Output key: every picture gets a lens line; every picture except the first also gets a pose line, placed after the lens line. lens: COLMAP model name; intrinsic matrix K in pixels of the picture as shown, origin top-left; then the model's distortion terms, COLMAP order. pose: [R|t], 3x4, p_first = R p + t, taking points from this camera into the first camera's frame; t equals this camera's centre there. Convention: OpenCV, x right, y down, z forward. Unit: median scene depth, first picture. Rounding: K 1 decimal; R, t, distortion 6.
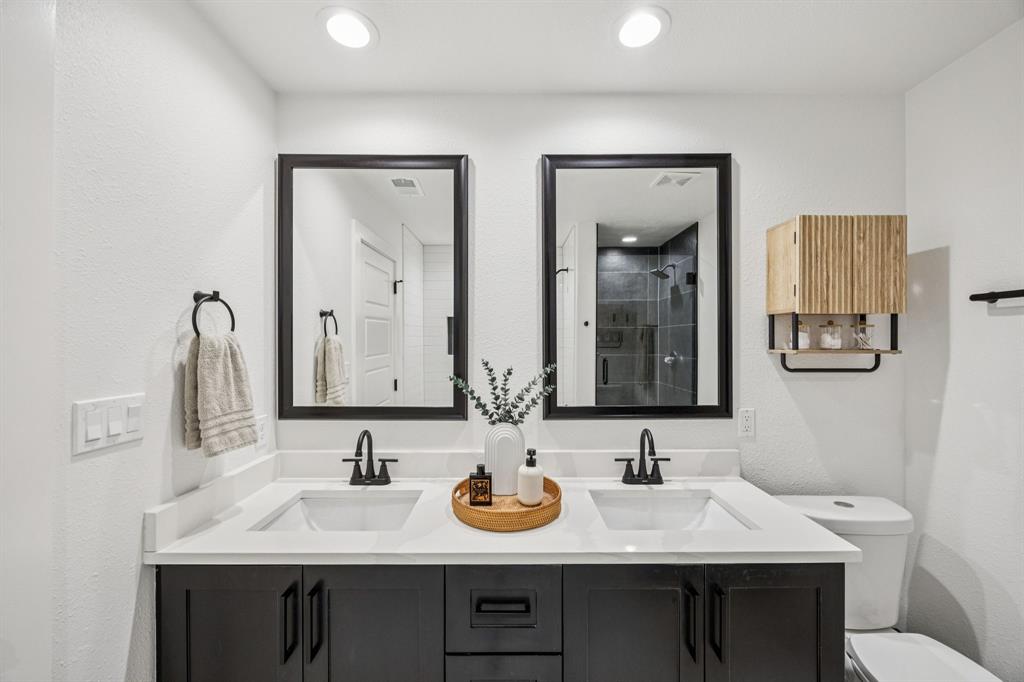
lens RADIAL K [[397.5, 0, 509.4], [0, 397.5, 345.7], [0, 0, 1]] dist [-0.002420, -0.000149]
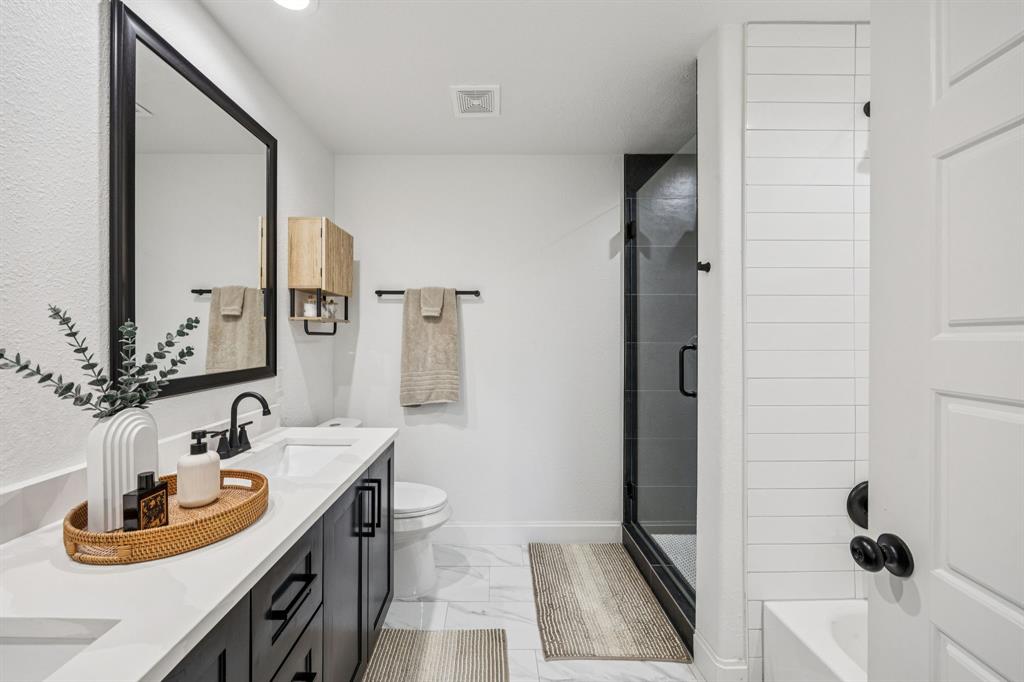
lens RADIAL K [[397.5, 0, 507.8], [0, 397.5, 337.1], [0, 0, 1]] dist [-0.002420, -0.000149]
pose [[-0.017213, -0.002643, 0.999848, -0.600149], [0.005426, 0.999982, 0.002737, 0.075760], [-0.999837, 0.005472, -0.017198, 0.380465]]
